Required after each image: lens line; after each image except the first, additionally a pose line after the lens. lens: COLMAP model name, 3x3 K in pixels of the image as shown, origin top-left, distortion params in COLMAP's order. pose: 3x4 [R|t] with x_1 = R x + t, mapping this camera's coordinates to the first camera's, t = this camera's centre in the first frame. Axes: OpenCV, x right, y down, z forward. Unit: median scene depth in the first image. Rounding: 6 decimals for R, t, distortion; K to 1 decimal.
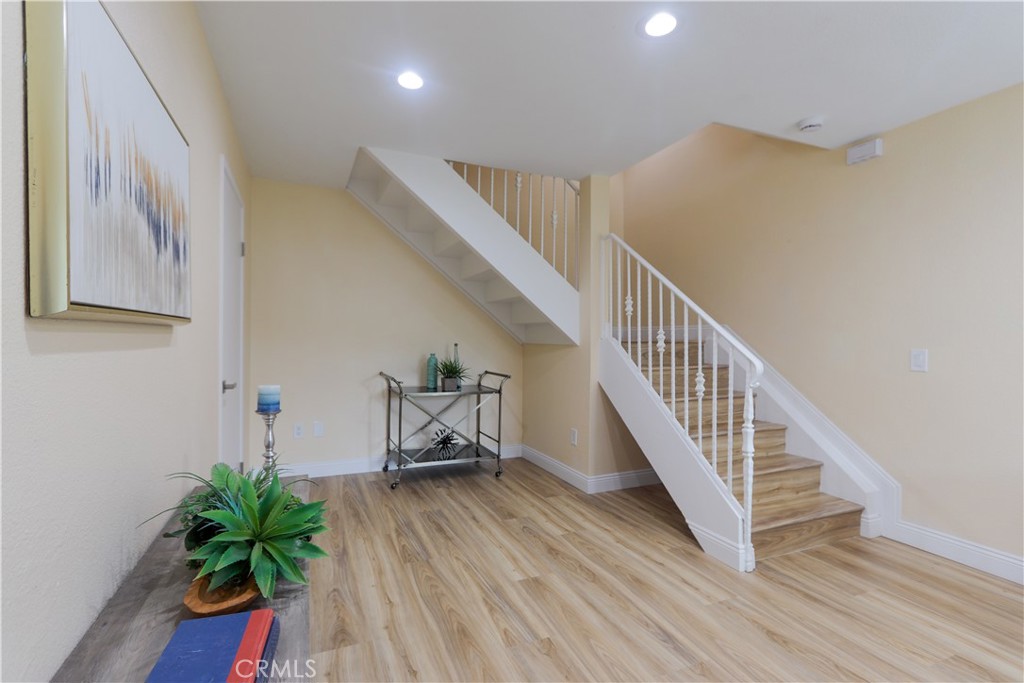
lens RADIAL K [[472.2, 0, 512.7], [0, 472.2, 340.7], [0, 0, 1]] dist [-0.001664, 0.002911]
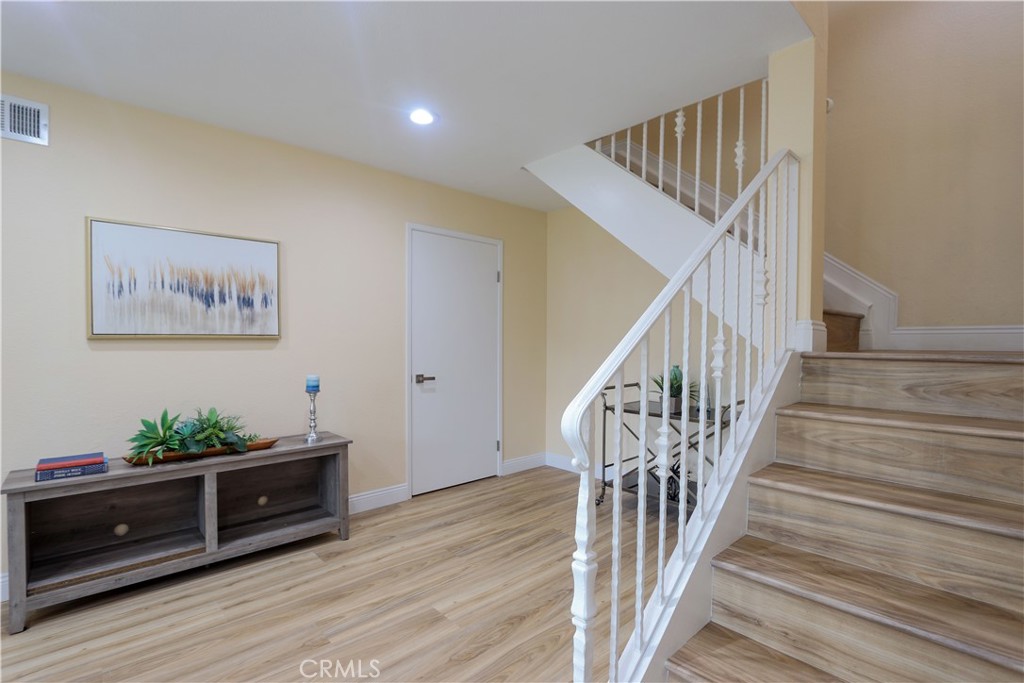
lens RADIAL K [[472.2, 0, 508.8], [0, 472.2, 347.9], [0, 0, 1]] dist [-0.001664, 0.002911]
pose [[0.324673, 0.007914, -0.945793, 0.970030], [-0.007810, 0.999953, 0.005686, -0.010109], [0.945794, 0.005540, 0.324720, 0.869999]]
